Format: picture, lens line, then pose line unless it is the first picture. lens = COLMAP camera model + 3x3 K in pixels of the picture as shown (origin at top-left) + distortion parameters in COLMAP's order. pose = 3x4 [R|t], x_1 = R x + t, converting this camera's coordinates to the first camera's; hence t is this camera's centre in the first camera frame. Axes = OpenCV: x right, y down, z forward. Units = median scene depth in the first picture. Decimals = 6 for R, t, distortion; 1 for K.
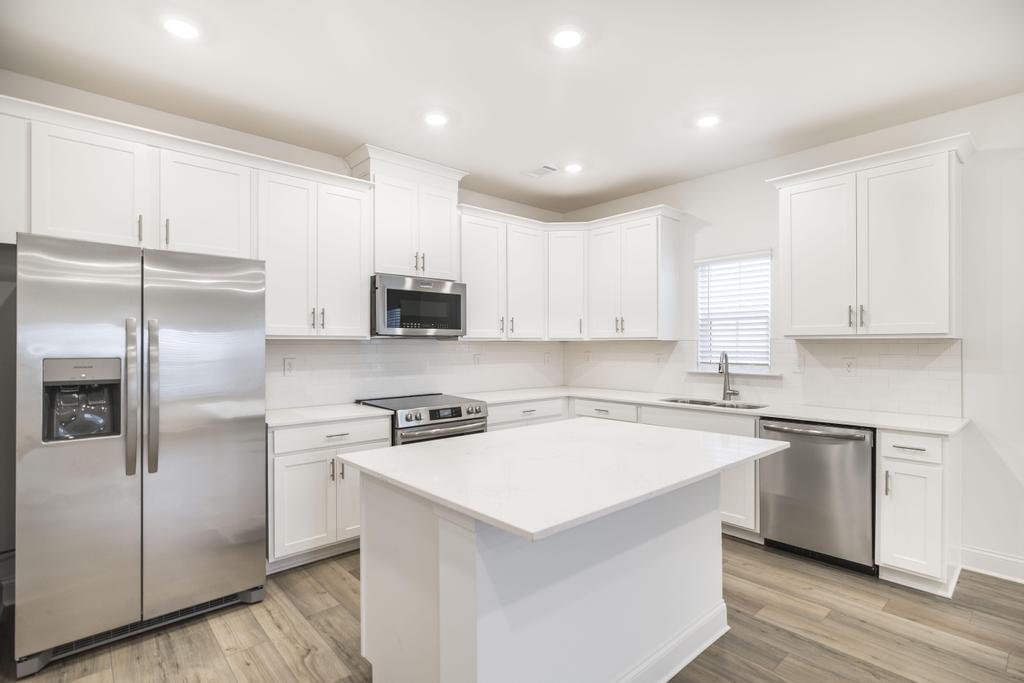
lens RADIAL K [[493.5, 0, 512.0], [0, 493.5, 341.5], [0, 0, 1]] dist [-0.012033, 0.000110]
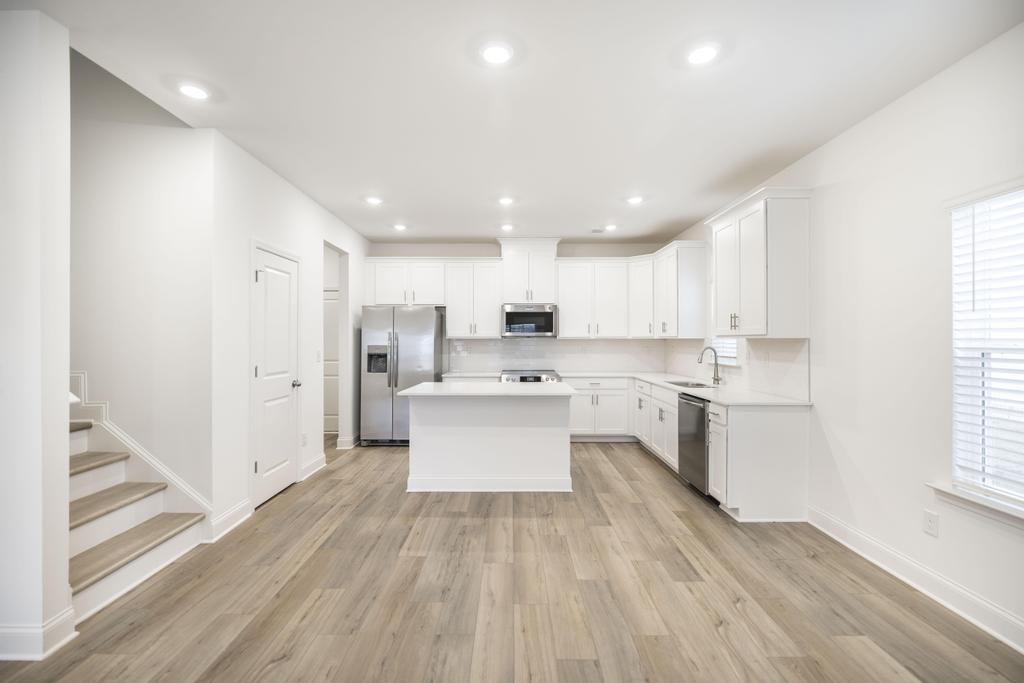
lens RADIAL K [[470.1, 0, 512.0], [0, 470.1, 341.5], [0, 0, 1]] dist [0.000273, 0.000082]
pose [[0.737558, 0.003769, -0.675274, 1.032572], [0.002925, 0.999957, 0.008776, -0.009215], [0.675278, -0.008448, 0.737515, -0.347367]]
